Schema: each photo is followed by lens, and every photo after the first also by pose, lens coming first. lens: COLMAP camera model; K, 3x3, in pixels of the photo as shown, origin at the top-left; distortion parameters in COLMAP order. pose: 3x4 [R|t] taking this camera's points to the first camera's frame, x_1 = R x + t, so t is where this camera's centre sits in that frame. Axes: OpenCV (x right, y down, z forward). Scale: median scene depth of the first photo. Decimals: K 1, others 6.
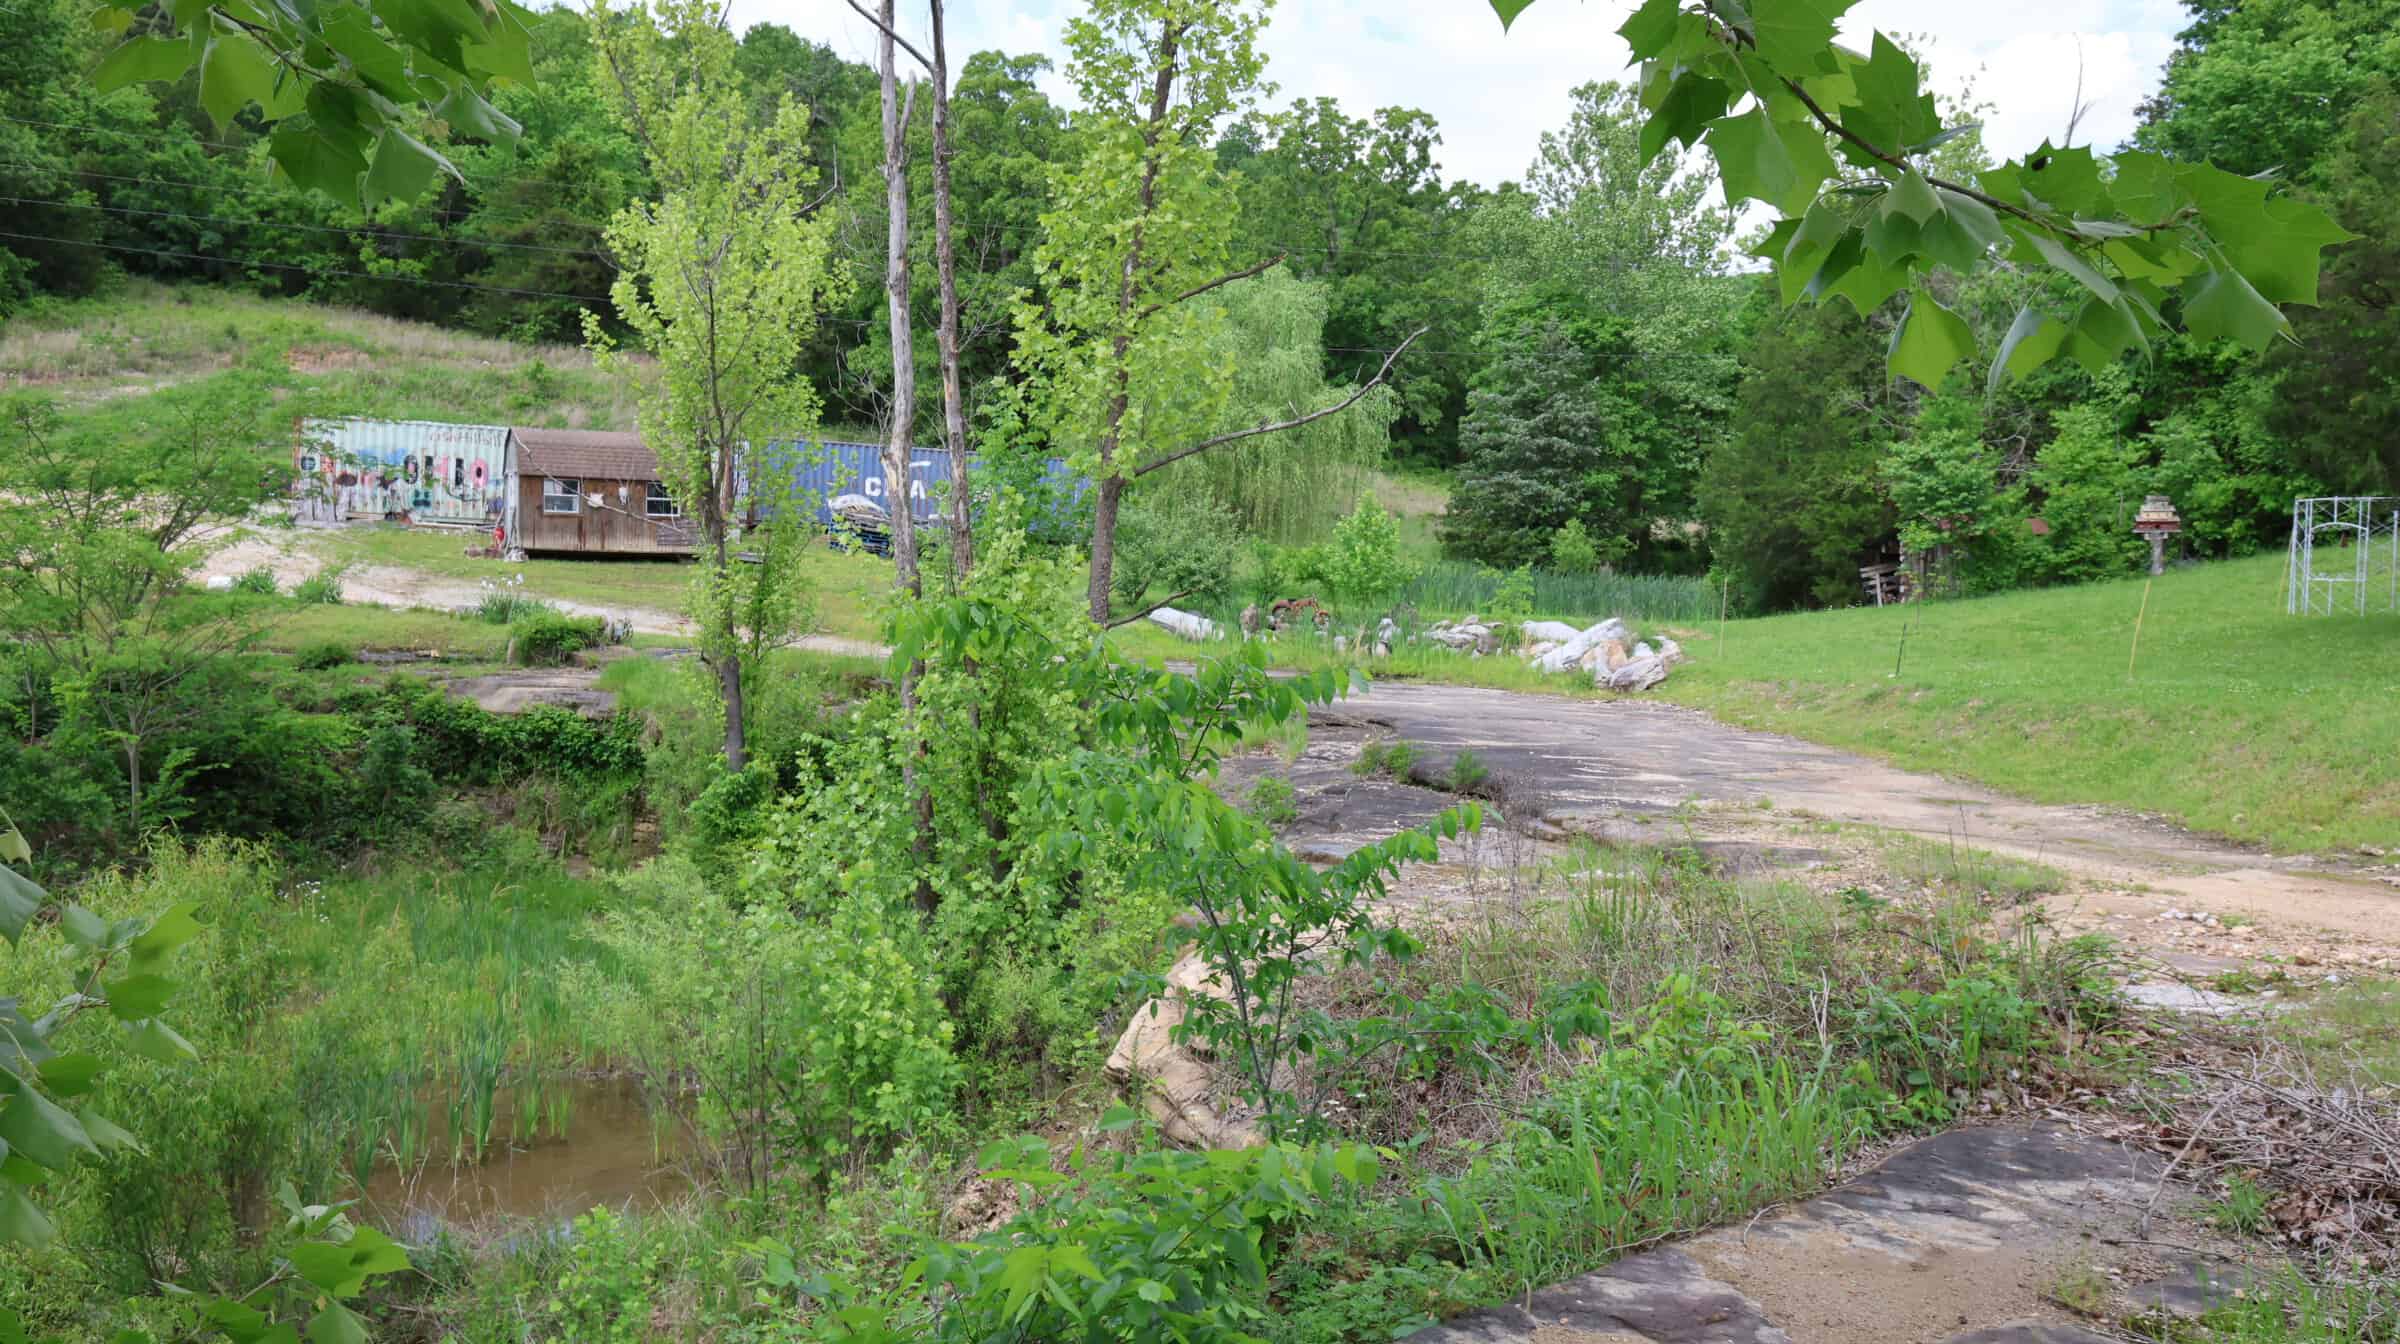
lens RADIAL K [[1978.5, 0, 1200.0], [0, 1978.5, 672.0], [0, 0, 1]] dist [0.027834, 0.006296]
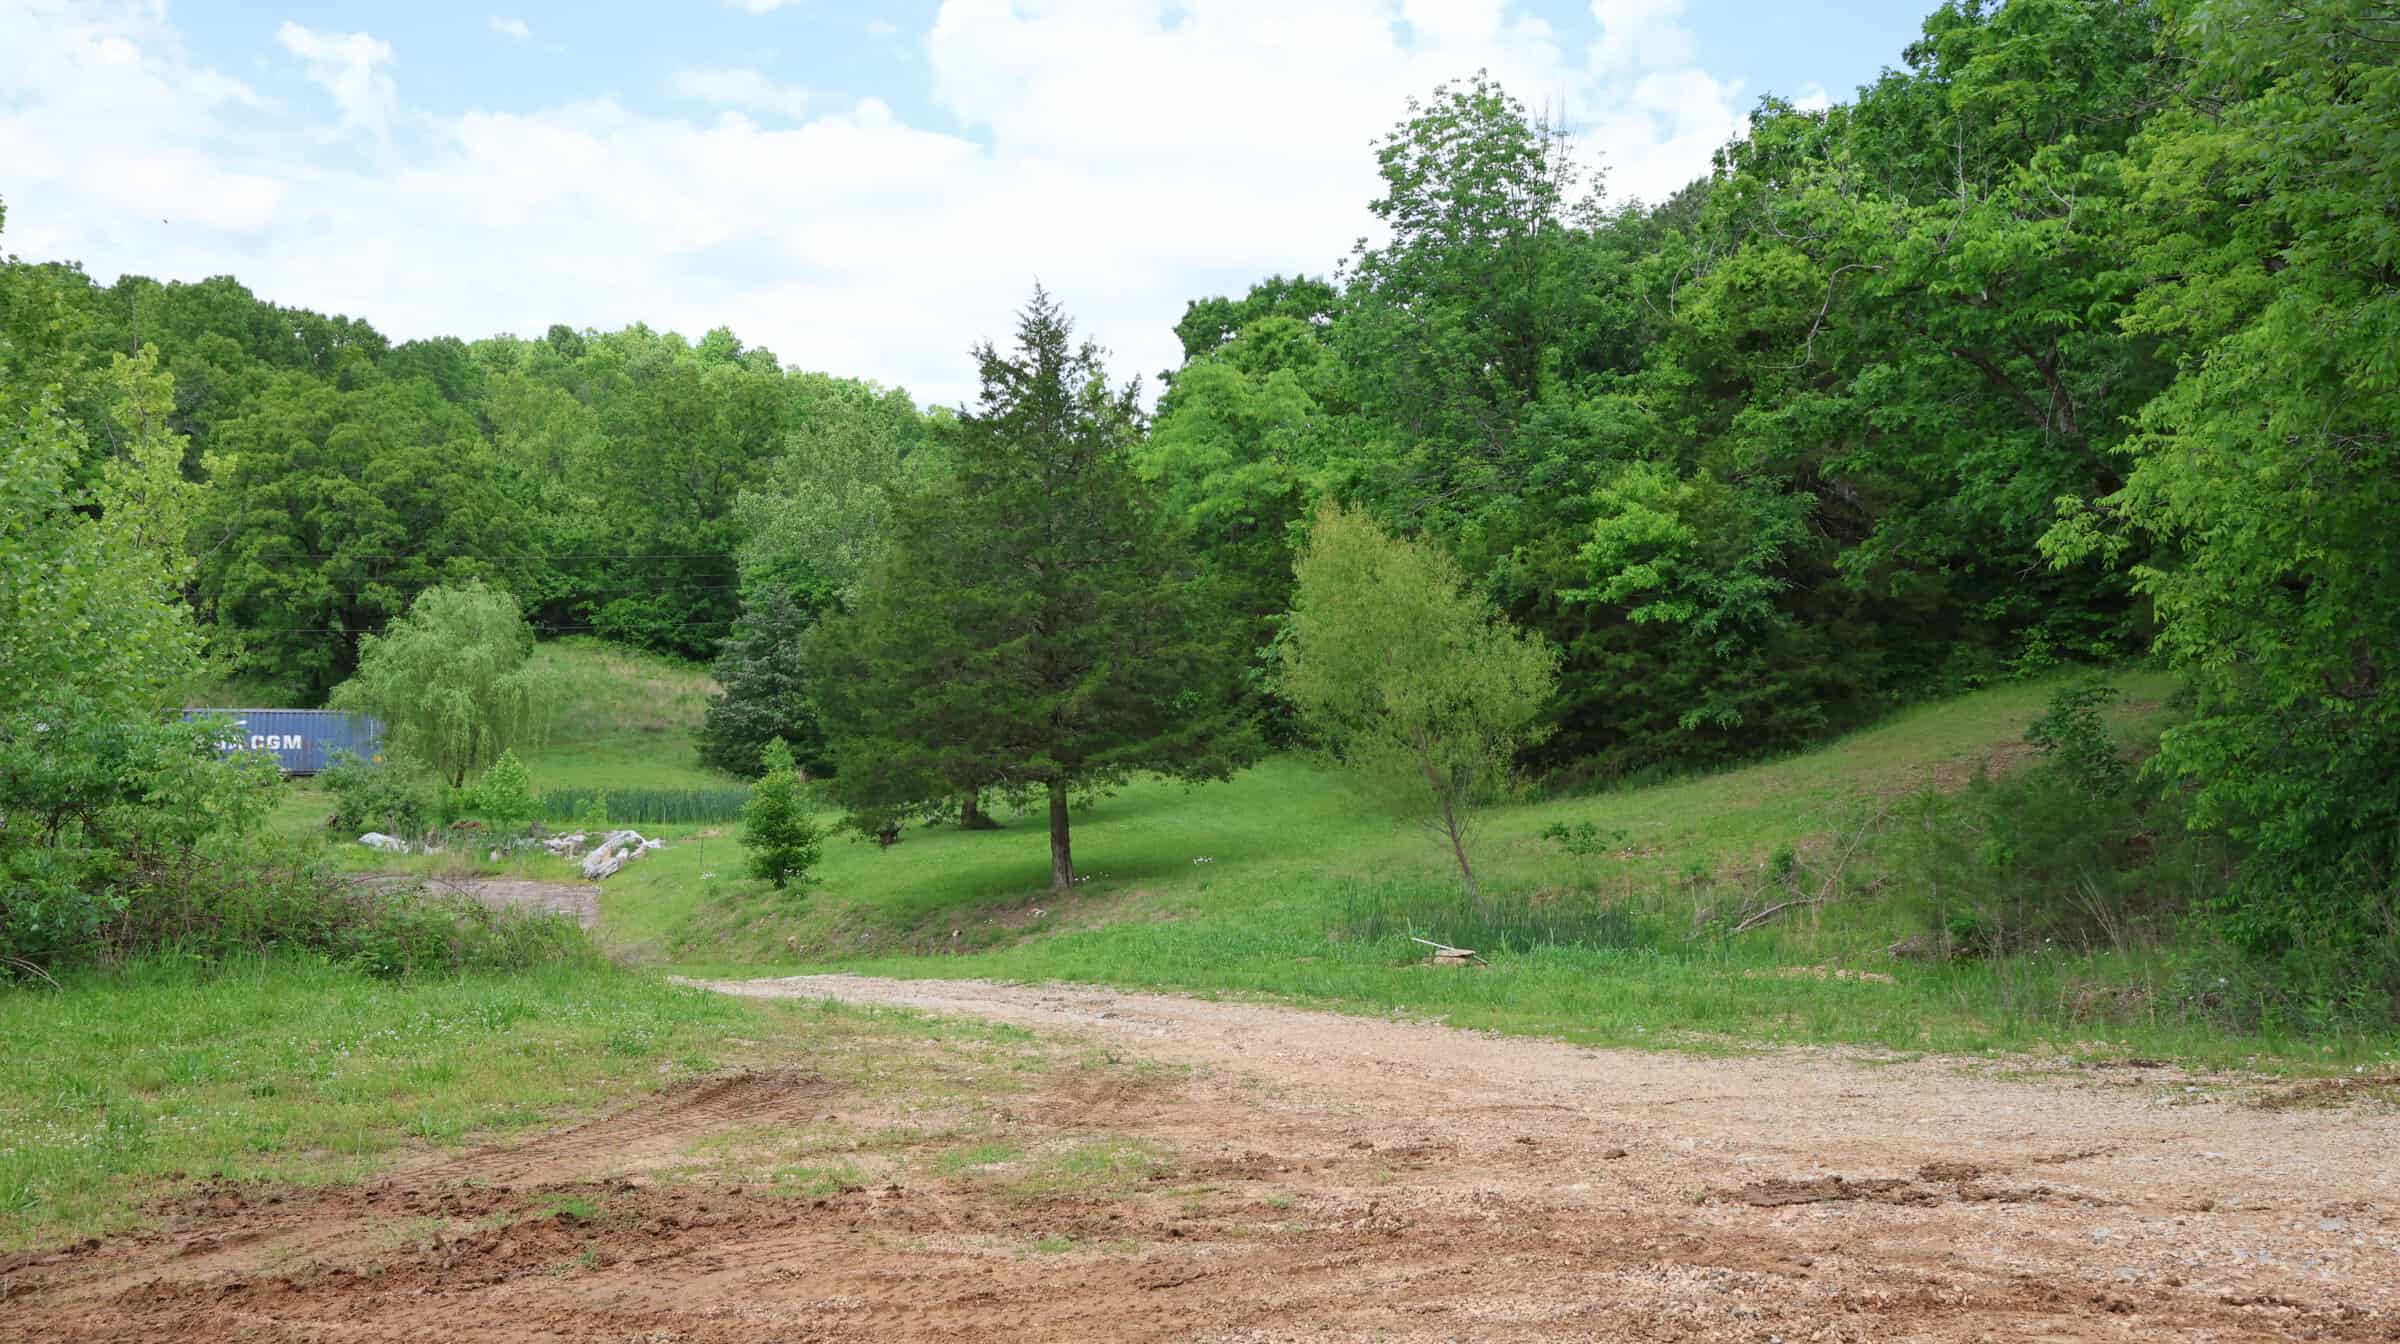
lens RADIAL K [[1978.5, 0, 1200.0], [0, 1978.5, 672.0], [0, 0, 1]] dist [0.027834, 0.006296]
pose [[0.977799, -0.036532, 0.206337, 0.184677], [0.051830, 0.996254, -0.069224, -0.011362], [-0.203035, 0.078381, 0.976029, -0.375104]]
